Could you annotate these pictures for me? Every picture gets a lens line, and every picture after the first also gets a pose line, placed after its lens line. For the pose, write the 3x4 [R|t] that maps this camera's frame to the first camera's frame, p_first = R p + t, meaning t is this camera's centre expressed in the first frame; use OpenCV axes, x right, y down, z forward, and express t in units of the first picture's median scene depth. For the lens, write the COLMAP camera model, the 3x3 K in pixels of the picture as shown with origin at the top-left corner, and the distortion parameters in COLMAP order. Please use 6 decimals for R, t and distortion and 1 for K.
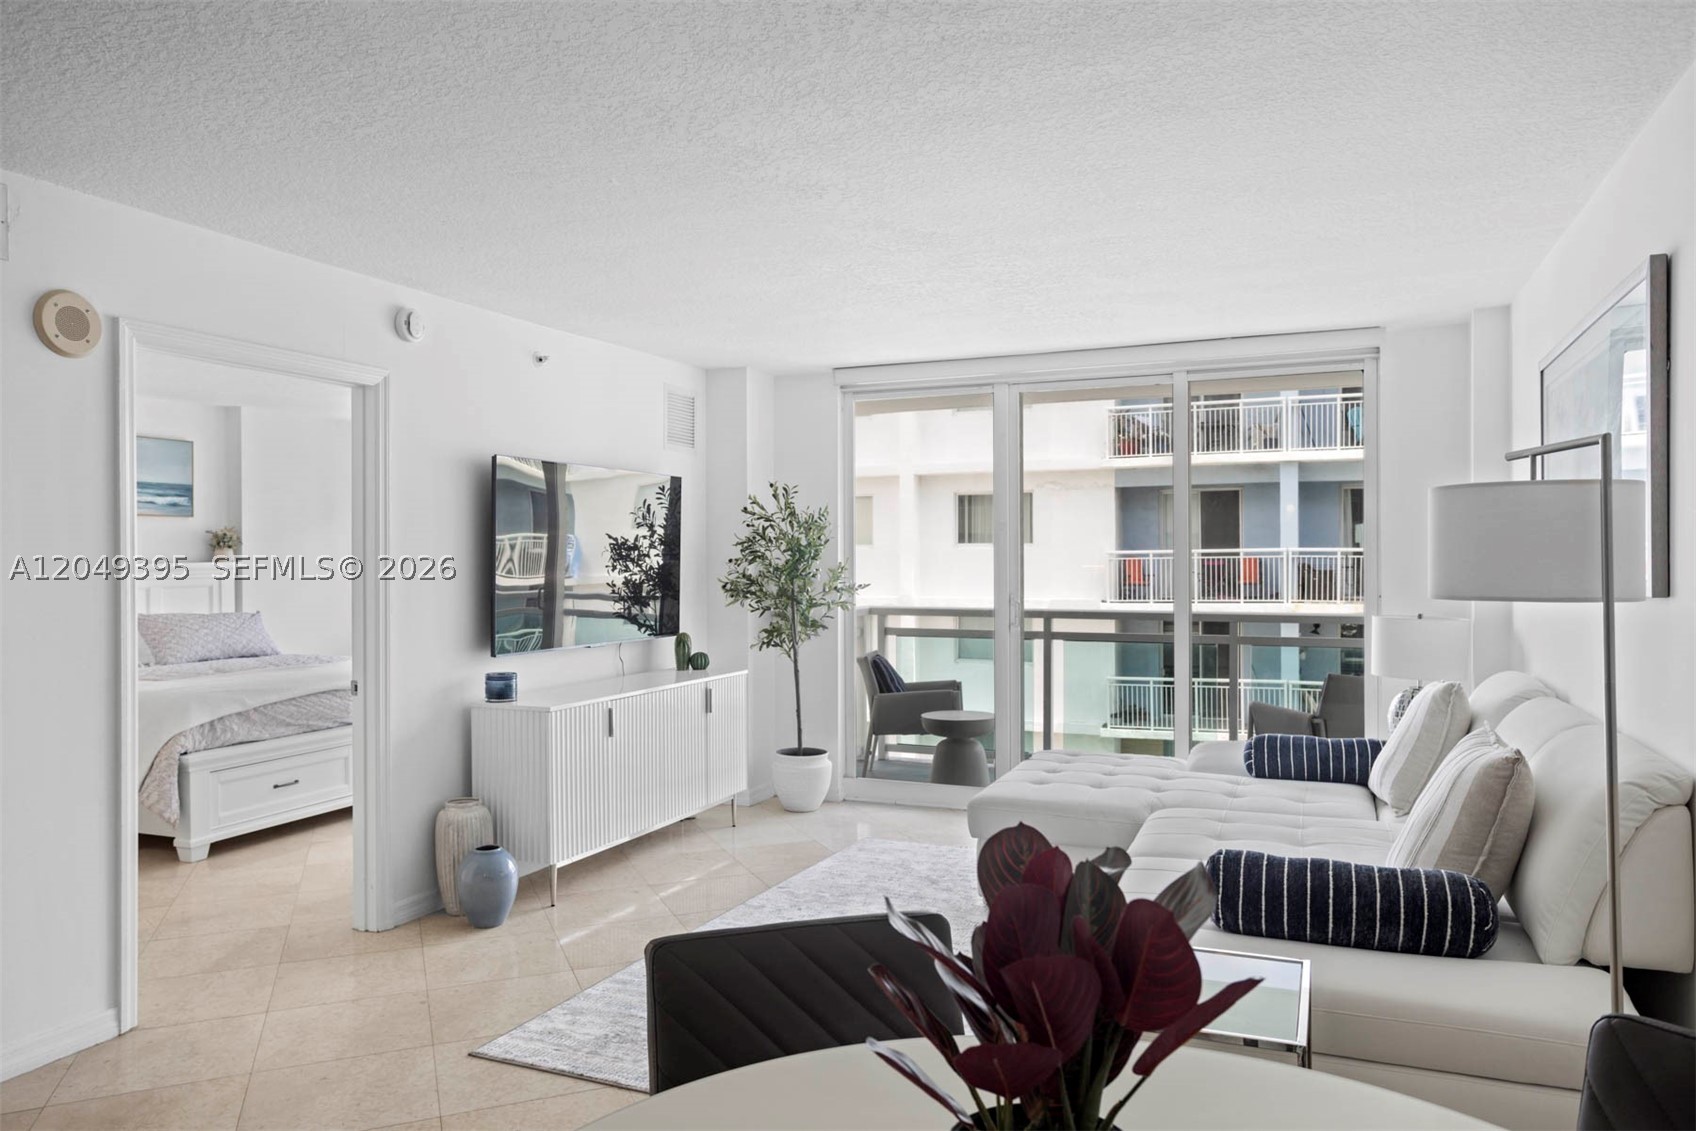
lens RADIAL K [[1169.8, 0, 853.0], [0, 1169.8, 563.4], [0, 0, 1]] dist [-0.004127, 0.004981]
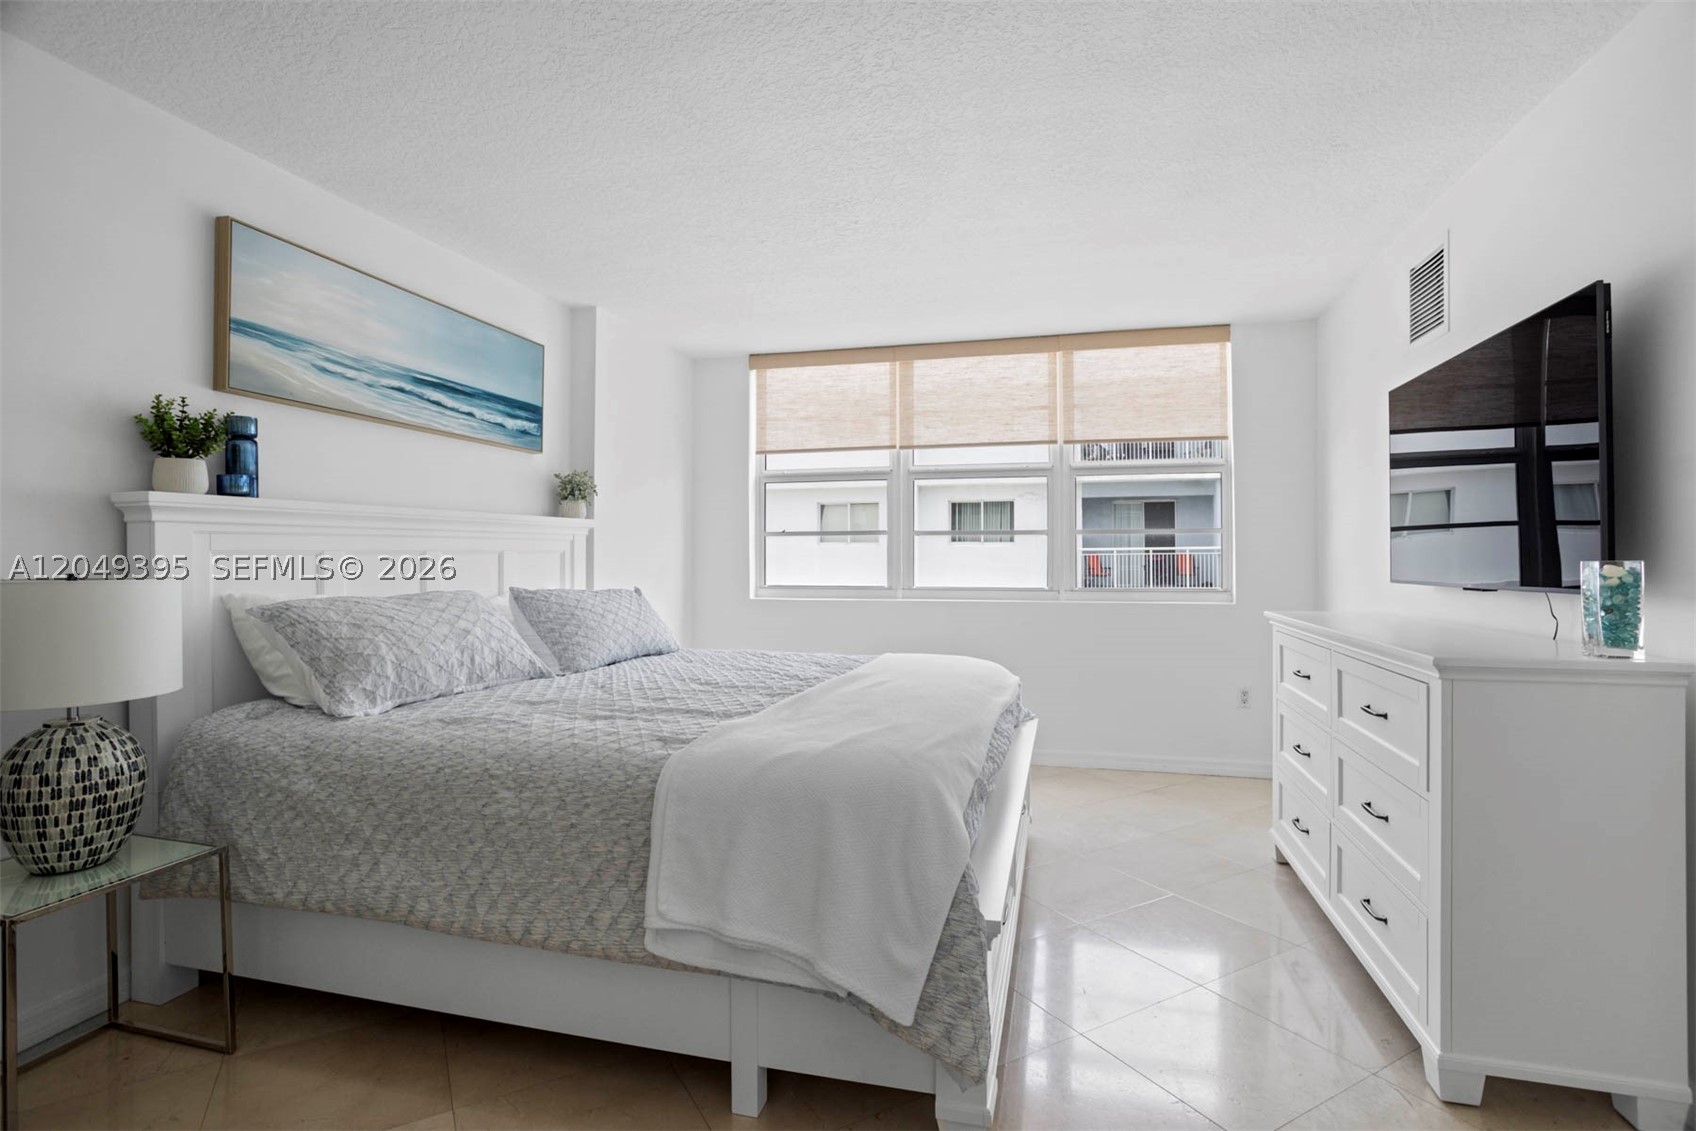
lens RADIAL K [[834.6, 0, 855.5], [0, 834.6, 535.7], [0, 0, 1]] dist [-0.034877, 0.016499]
pose [[0.989520, 0.010066, 0.144043, -0.472589], [-0.005060, 0.999372, -0.035082, 0.027763], [-0.144306, 0.033986, 0.988949, 0.507878]]
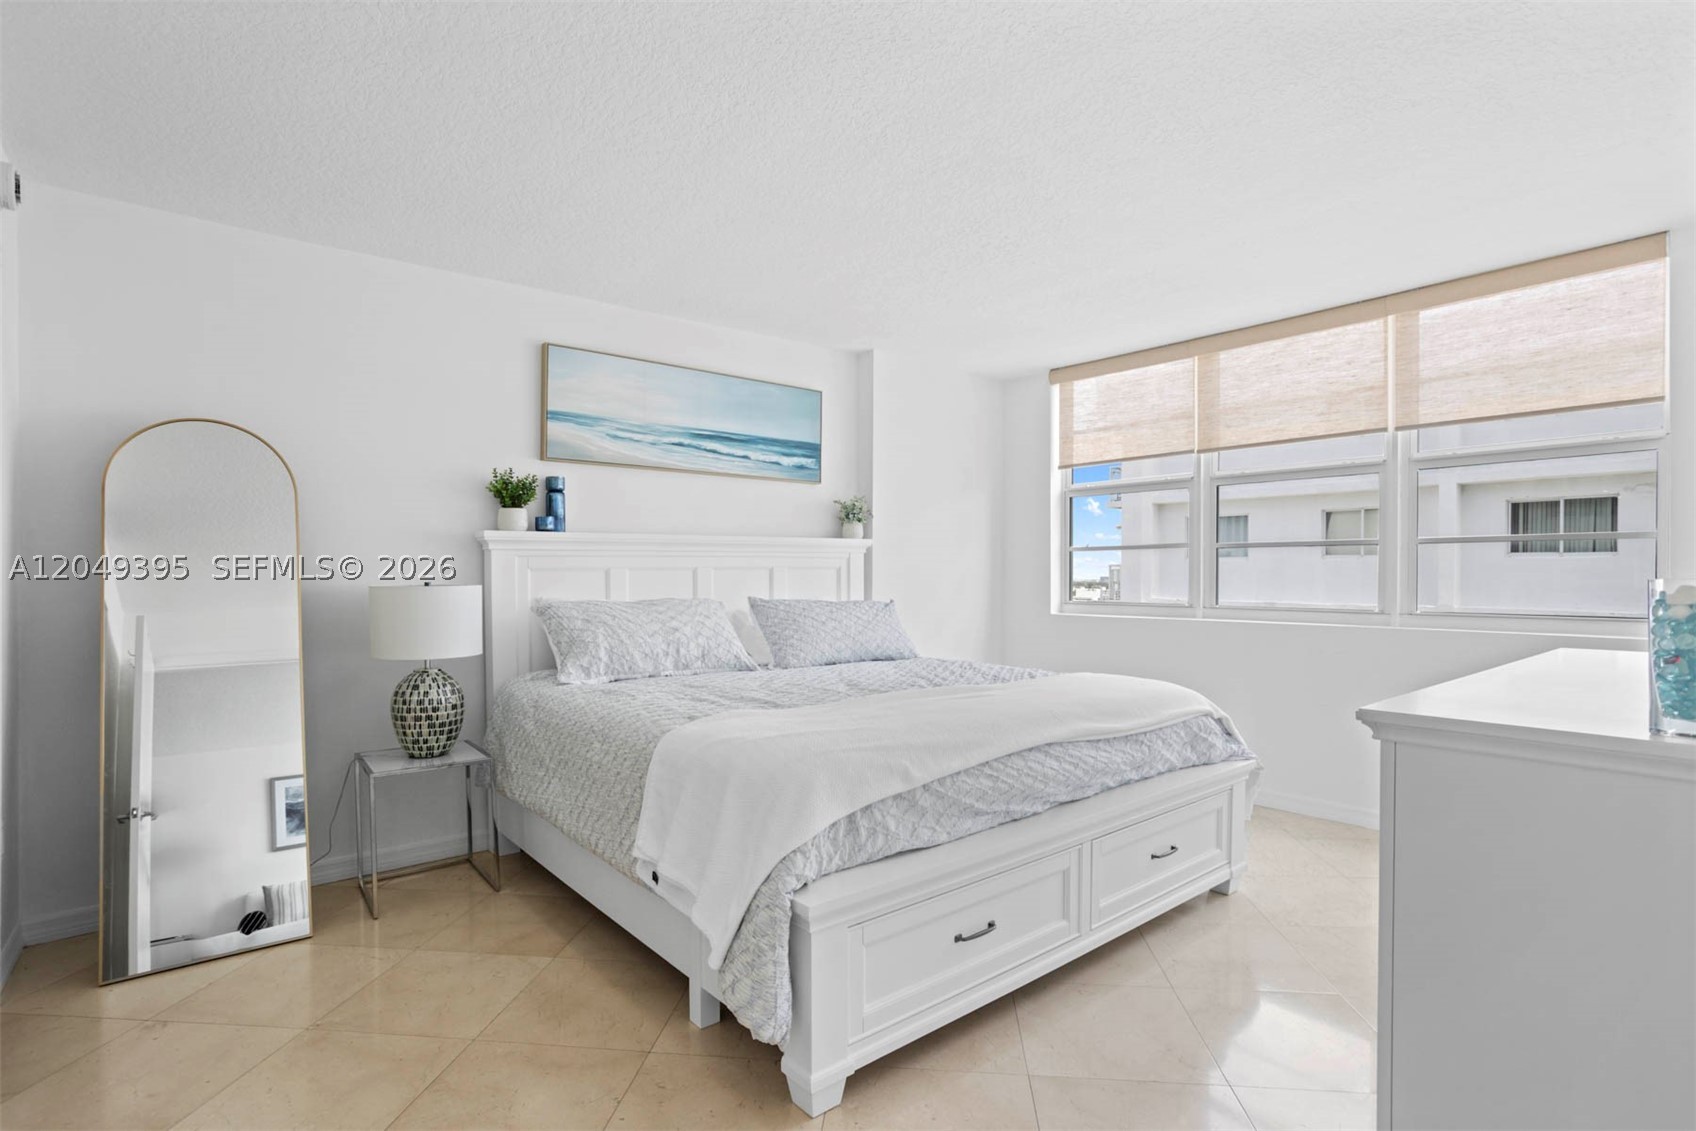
lens RADIAL K [[834.6, 0, 850.3], [0, 834.6, 571.9], [0, 0, 1]] dist [-0.034877, 0.016499]
pose [[0.888780, 0.008226, -0.458260, -0.290902], [-0.011244, 0.999929, -0.003859, 0.025704], [0.458195, 0.008583, 0.888810, 0.513679]]
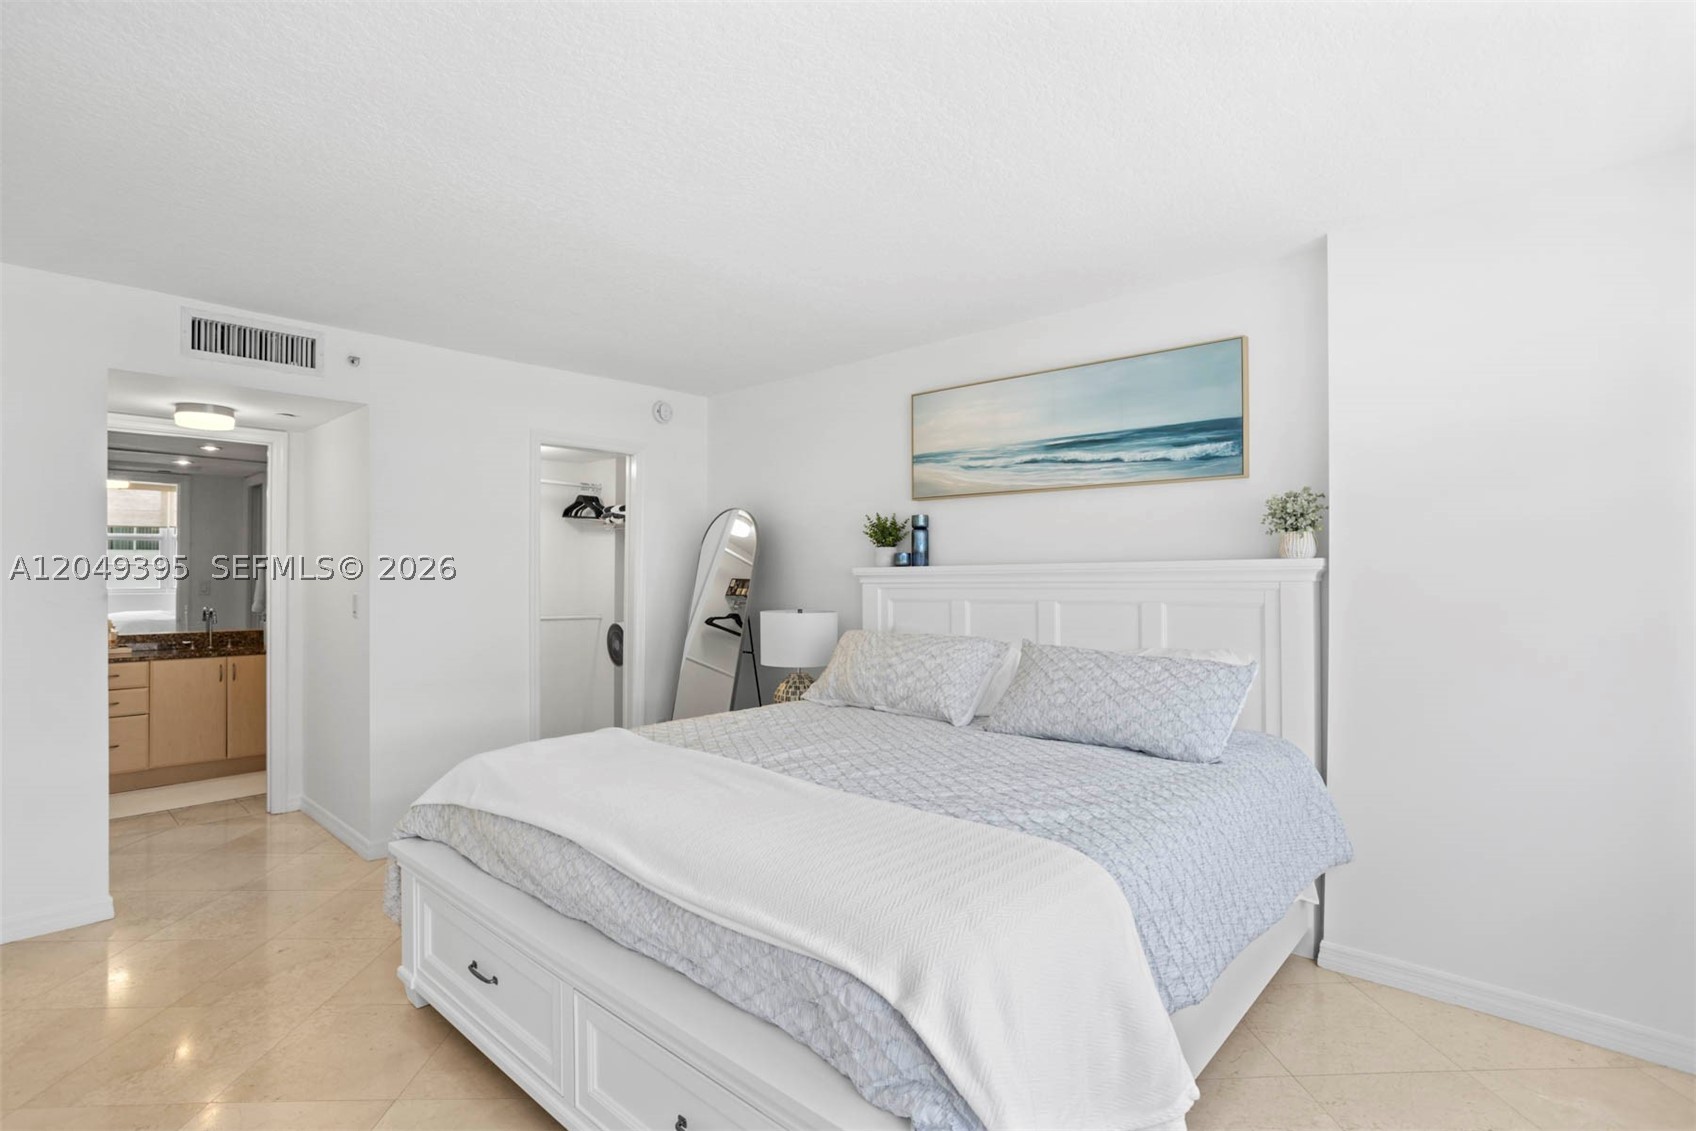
lens RADIAL K [[834.6, 0, 853.6], [0, 834.6, 574.8], [0, 0, 1]] dist [-0.034877, 0.016499]
pose [[-0.326976, 0.015919, -0.944899, -0.149306], [0.003254, 0.999871, 0.015719, -0.000365], [0.945027, 0.002065, -0.326986, 1.001864]]
